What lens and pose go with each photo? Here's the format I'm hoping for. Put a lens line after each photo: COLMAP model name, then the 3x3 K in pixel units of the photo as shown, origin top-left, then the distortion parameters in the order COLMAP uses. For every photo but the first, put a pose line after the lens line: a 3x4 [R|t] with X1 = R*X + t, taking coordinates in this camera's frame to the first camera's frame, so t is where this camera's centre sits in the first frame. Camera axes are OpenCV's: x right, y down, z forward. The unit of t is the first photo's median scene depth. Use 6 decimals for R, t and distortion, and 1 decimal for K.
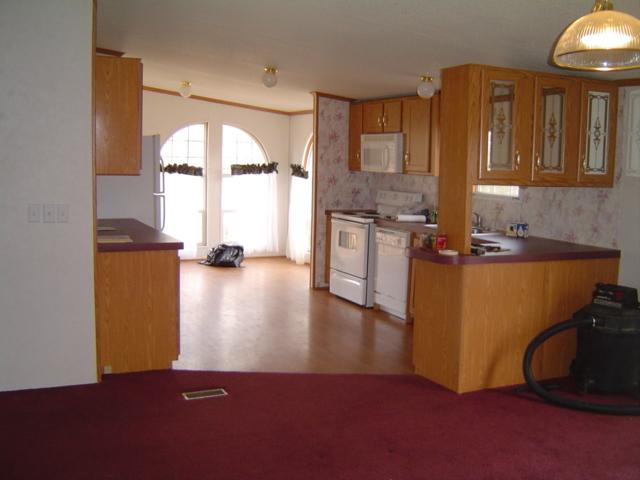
lens RADIAL K [[731.9, 0, 320.0], [0, 731.9, 240.0], [0, 0, 1]] dist [-0.147709, -0.004645]
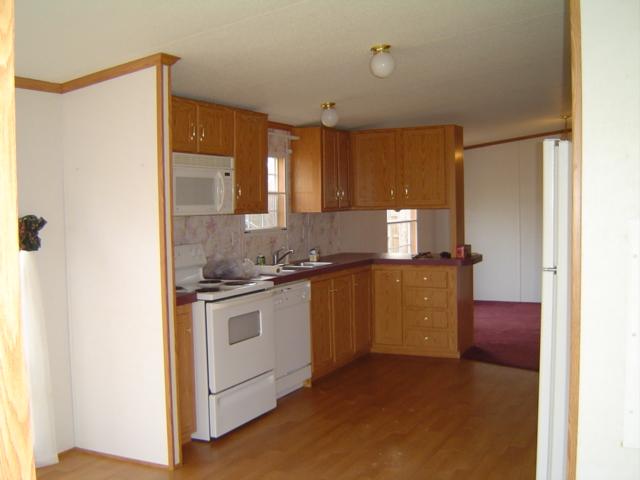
lens RADIAL K [[731.9, 0, 320.0], [0, 731.9, 240.0], [0, 0, 1]] dist [-0.147709, -0.004645]
pose [[-0.603408, -0.063492, 0.794901, -0.618045], [0.085048, 0.986016, 0.143317, -0.191776], [-0.792885, 0.154083, -0.589569, 1.597173]]
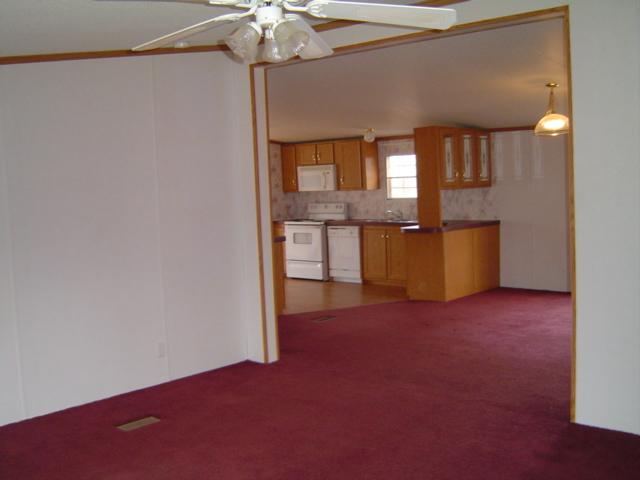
lens RADIAL K [[731.9, 0, 320.0], [0, 731.9, 240.0], [0, 0, 1]] dist [-0.147709, -0.004645]
pose [[0.916220, -0.094328, 0.389414, -0.620600], [0.108183, 0.994036, -0.013748, 0.034015], [-0.385795, 0.054724, 0.920960, -0.459687]]
